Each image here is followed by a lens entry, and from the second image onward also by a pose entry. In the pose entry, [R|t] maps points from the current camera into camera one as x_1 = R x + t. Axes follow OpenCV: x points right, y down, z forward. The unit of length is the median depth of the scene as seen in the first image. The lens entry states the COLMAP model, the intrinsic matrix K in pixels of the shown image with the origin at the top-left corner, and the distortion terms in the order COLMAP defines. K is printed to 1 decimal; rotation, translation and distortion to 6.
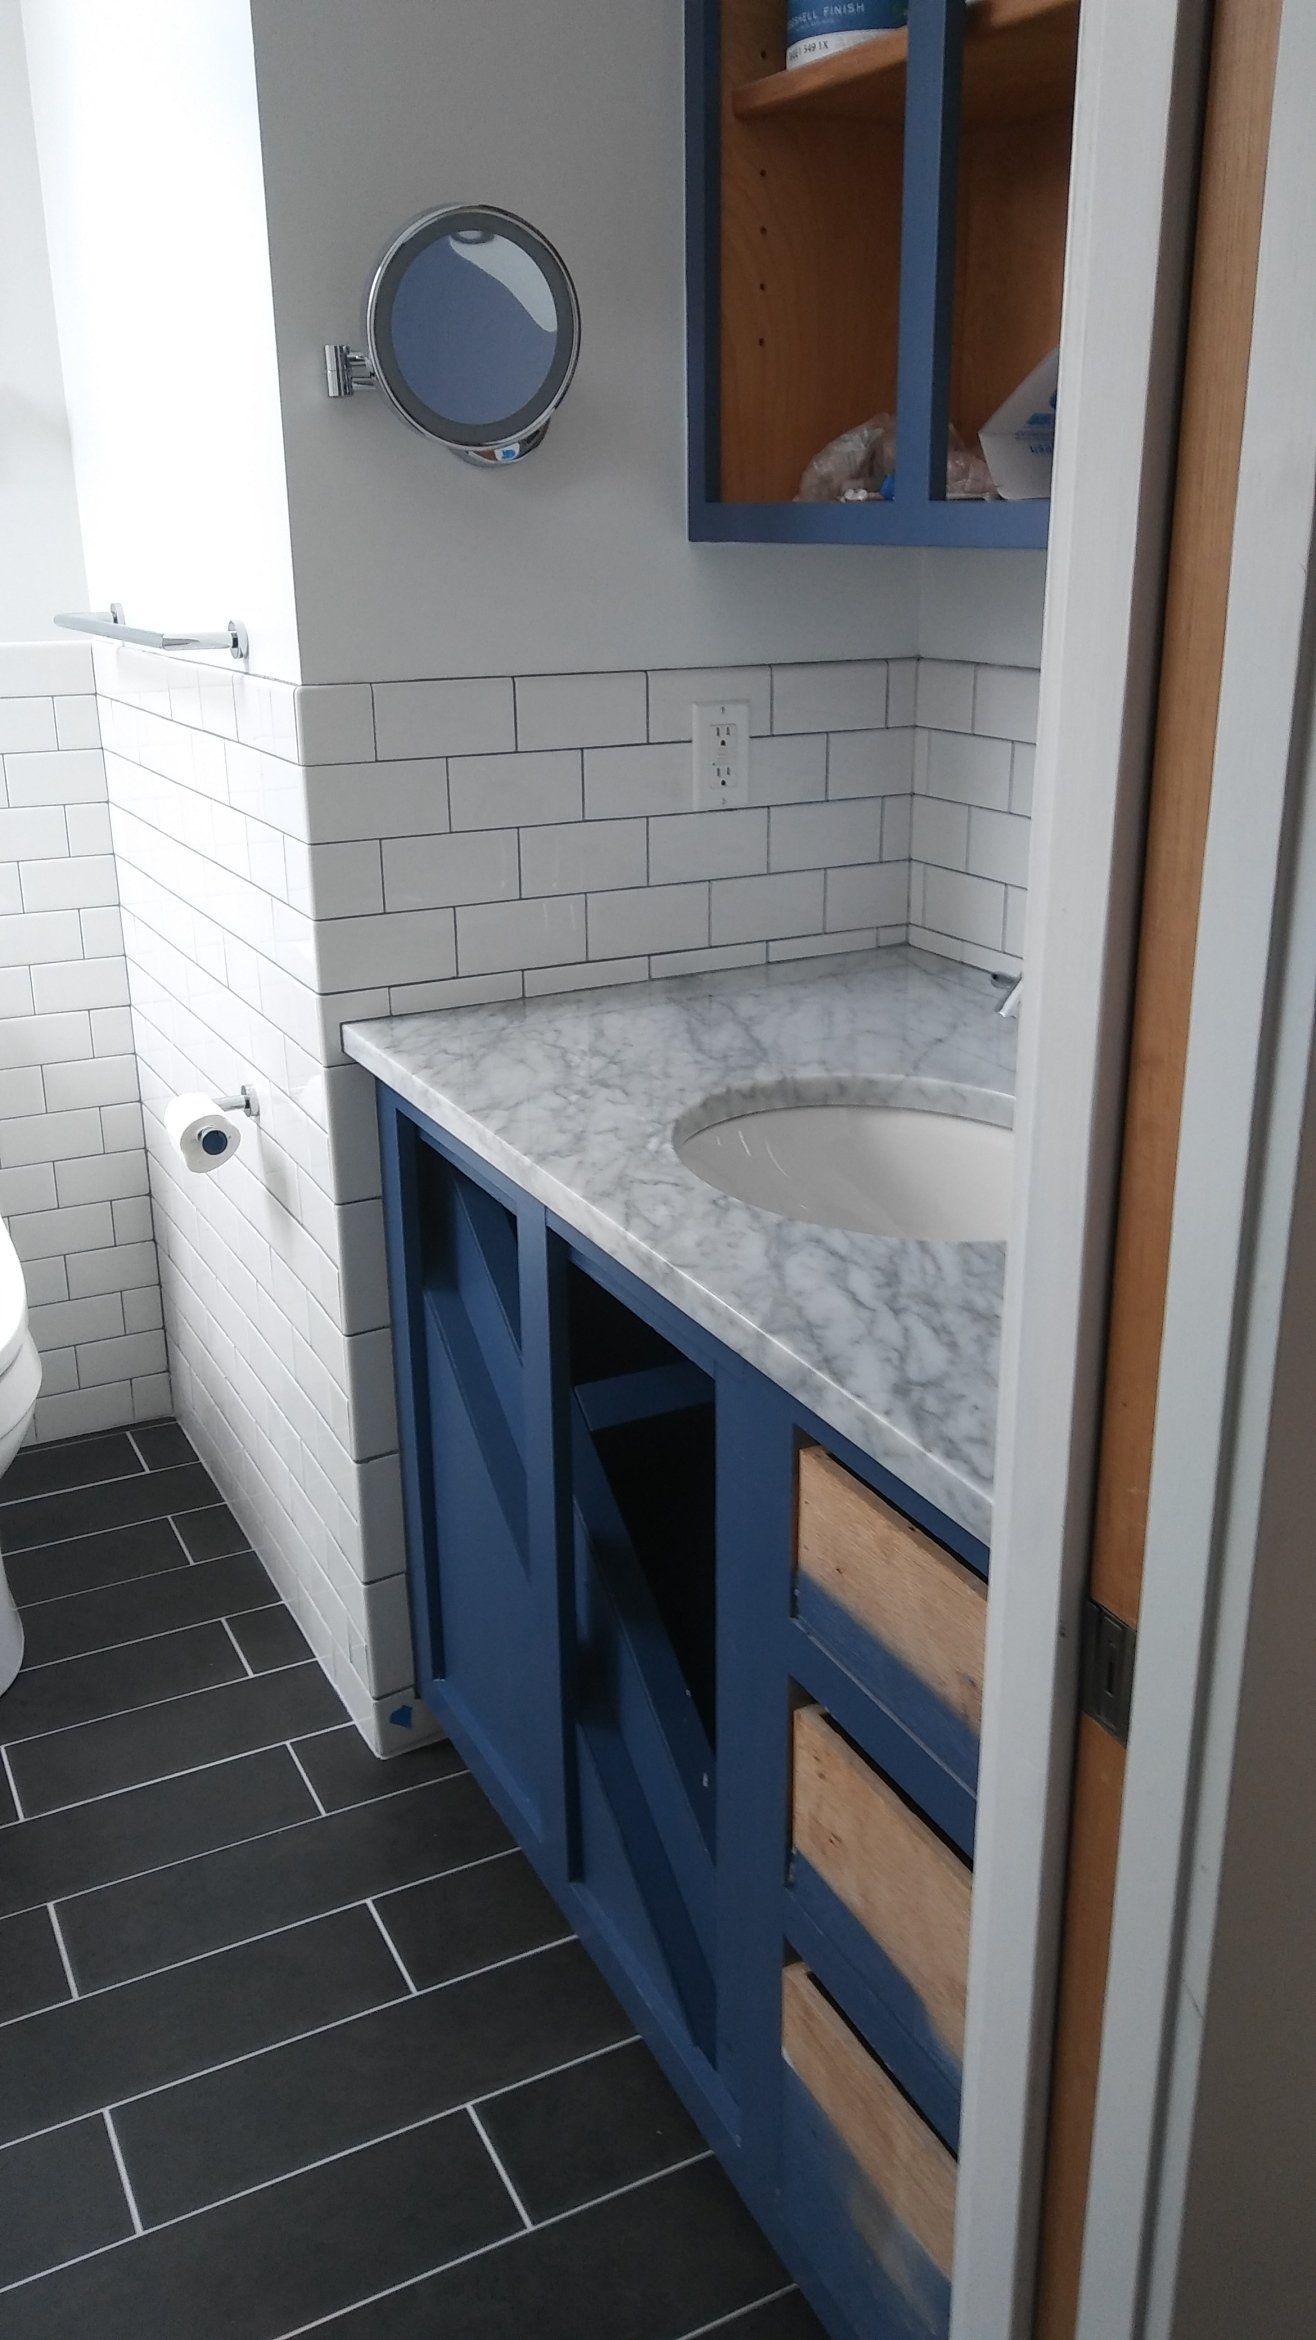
lens RADIAL K [[1857.3, 0, 665.2], [0, 1857.3, 1161.4], [0, 0, 1]] dist [0.088268, -0.157351]
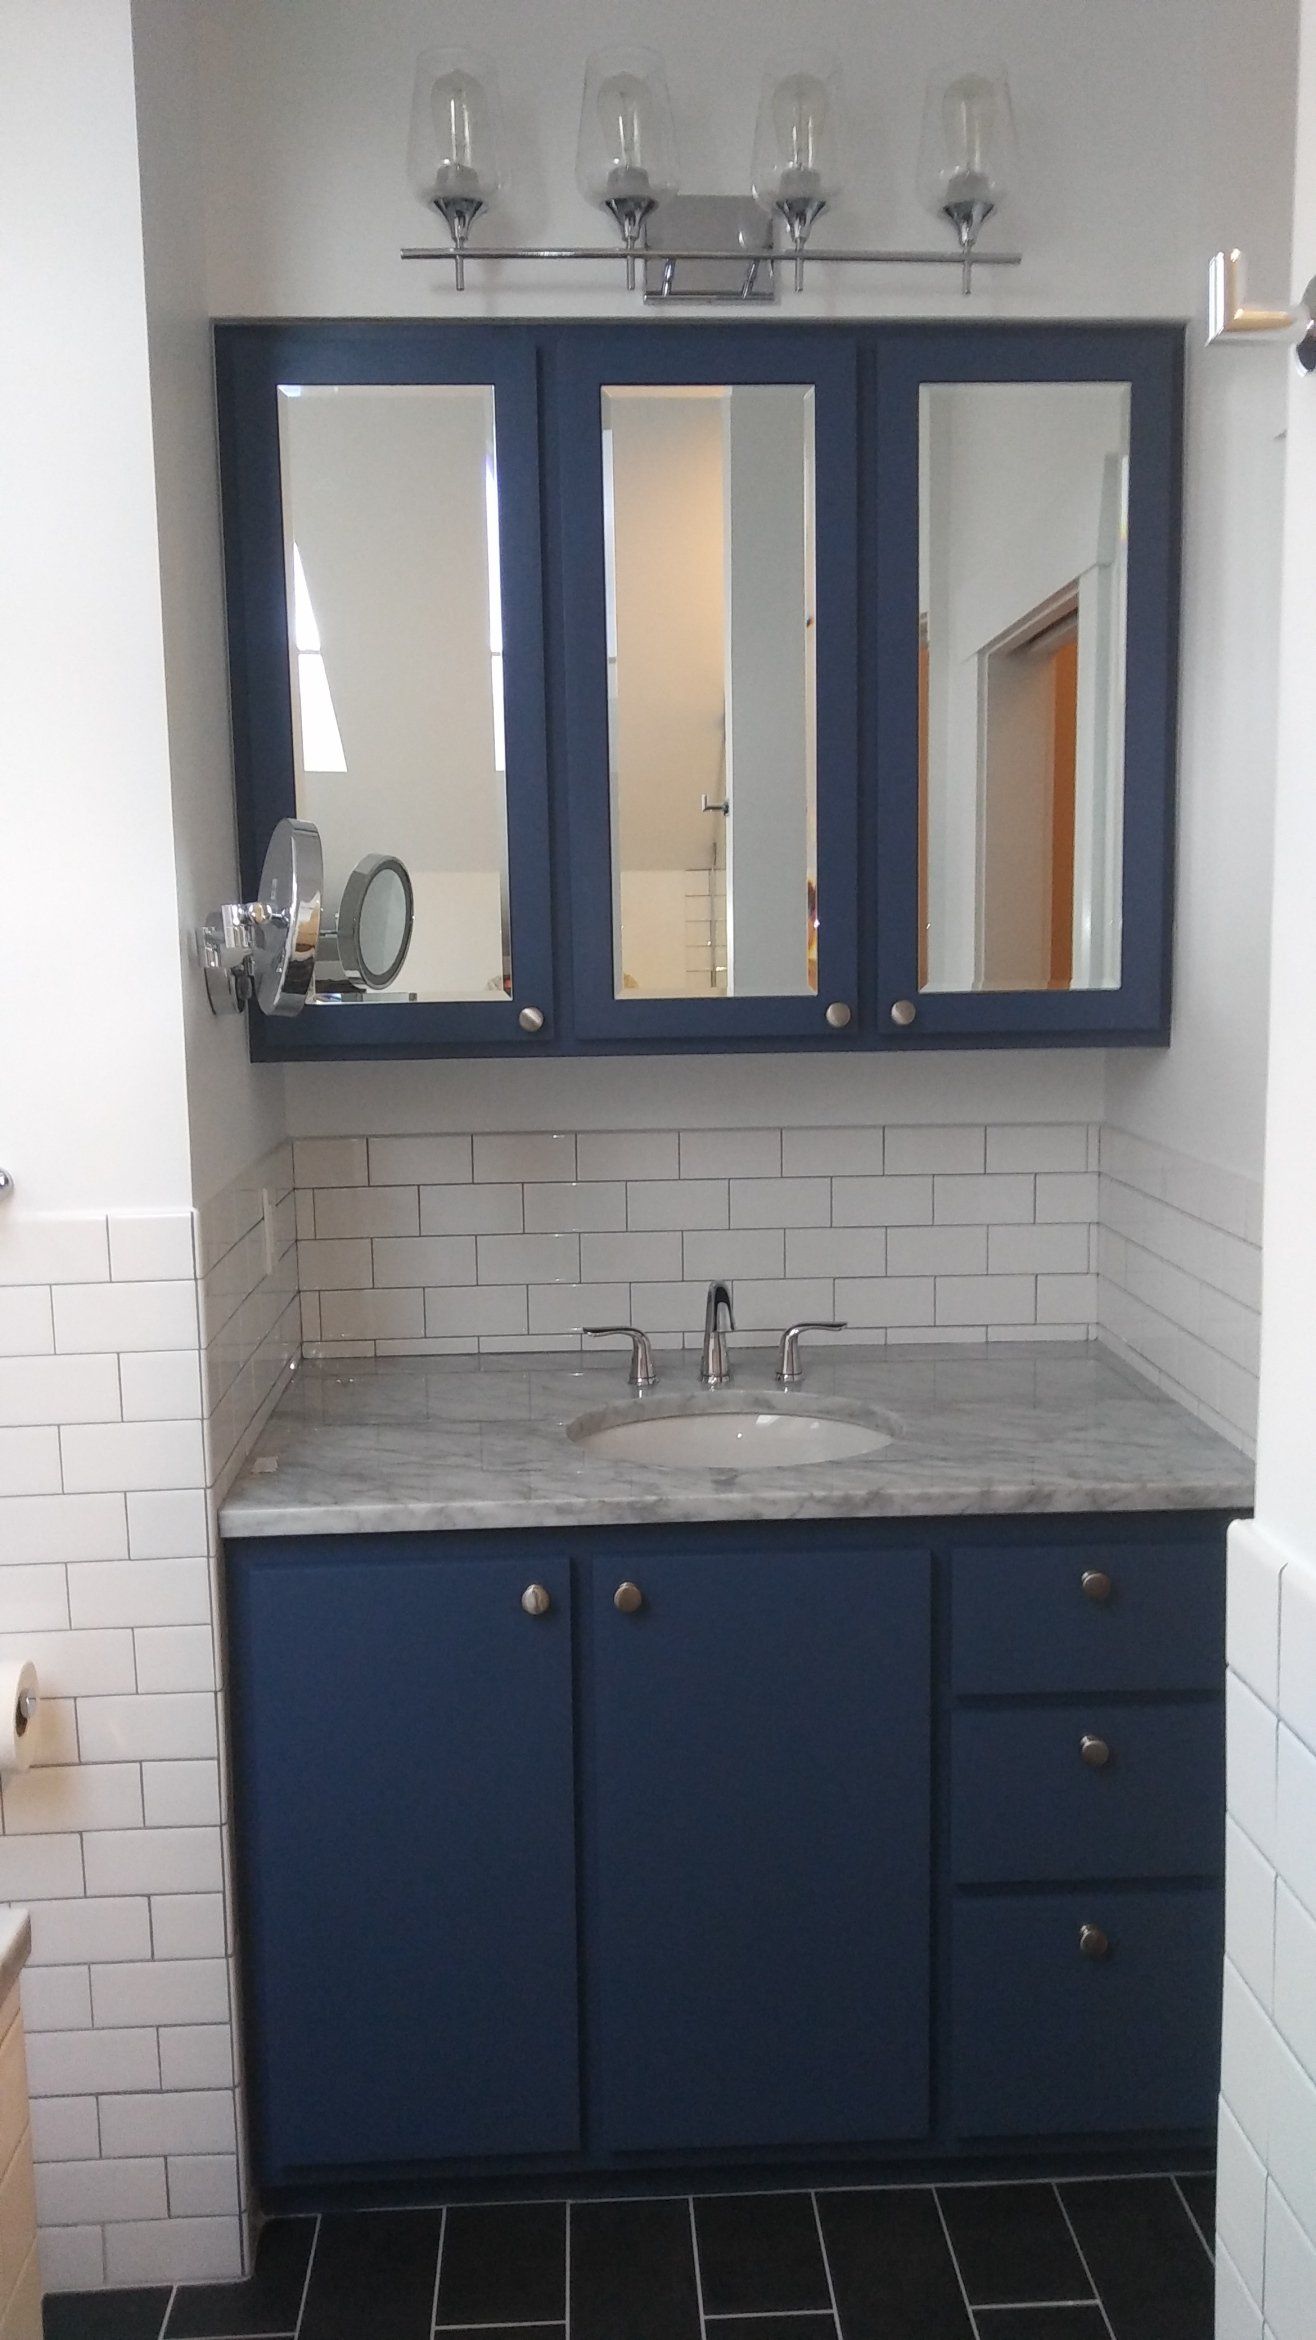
lens RADIAL K [[1857.3, 0, 665.2], [0, 1857.3, 1161.4], [0, 0, 1]] dist [0.088268, -0.157351]
pose [[0.398786, -0.107390, 0.910734, -1.033346], [0.321772, 0.946364, -0.029304, -0.152966], [-0.858739, 0.304734, 0.411952, 0.312715]]
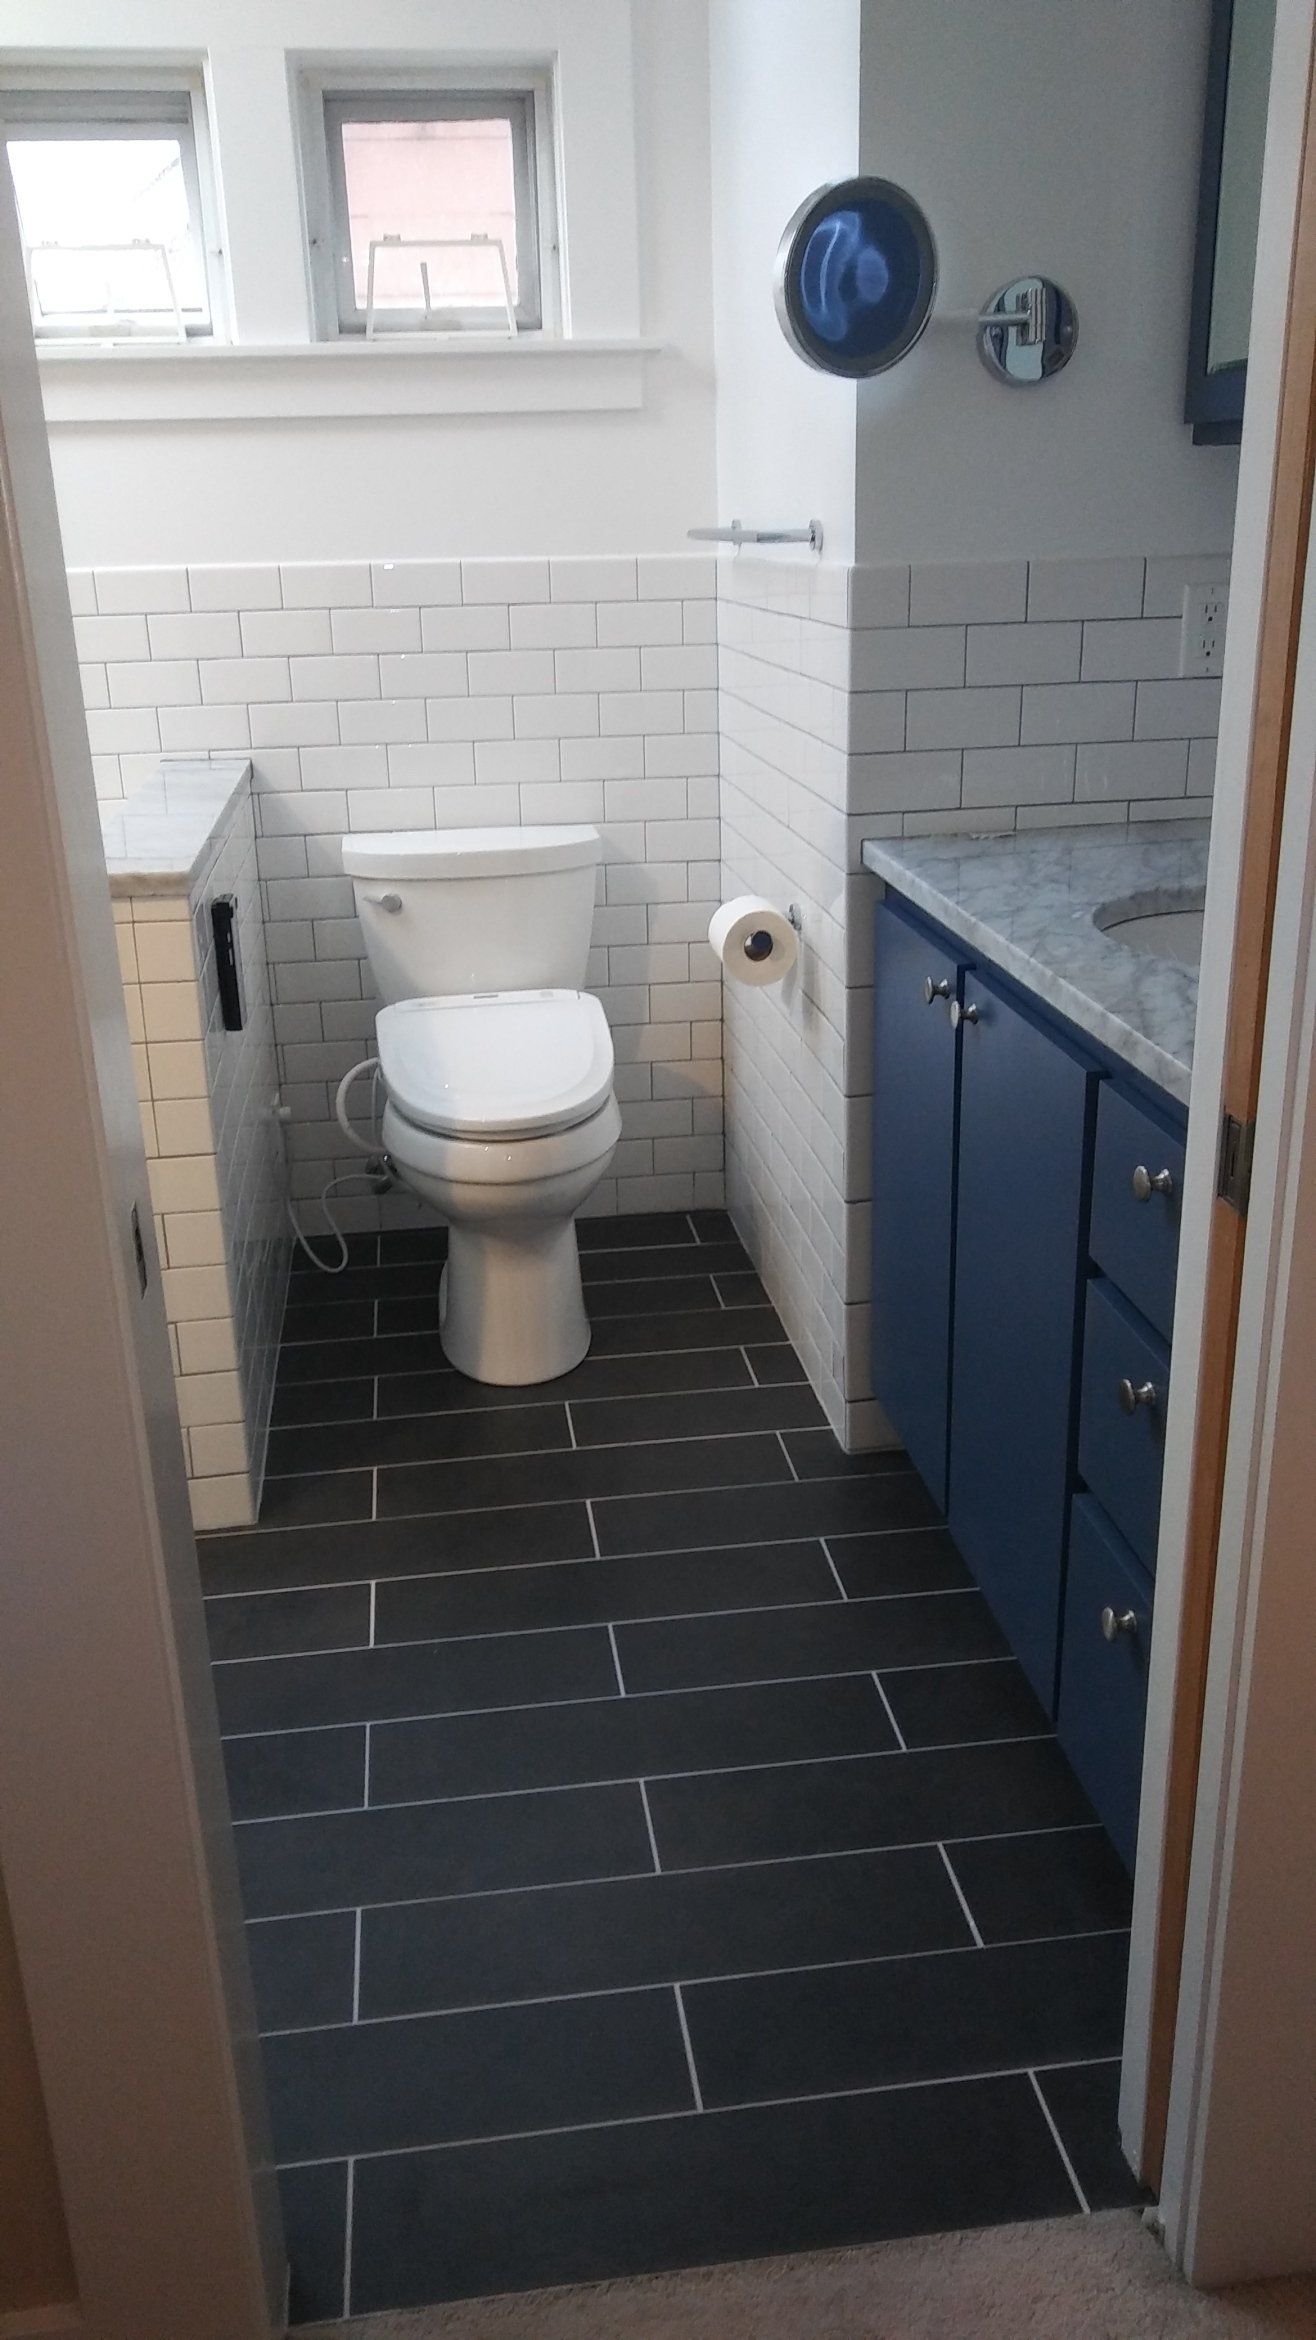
lens RADIAL K [[1857.3, 0, 665.2], [0, 1857.3, 1161.4], [0, 0, 1]] dist [0.088268, -0.157351]
pose [[0.943683, 0.095946, -0.316634, 0.124599], [-0.093262, 0.995360, 0.023659, 0.129697], [0.317435, 0.007204, 0.948253, -0.243948]]
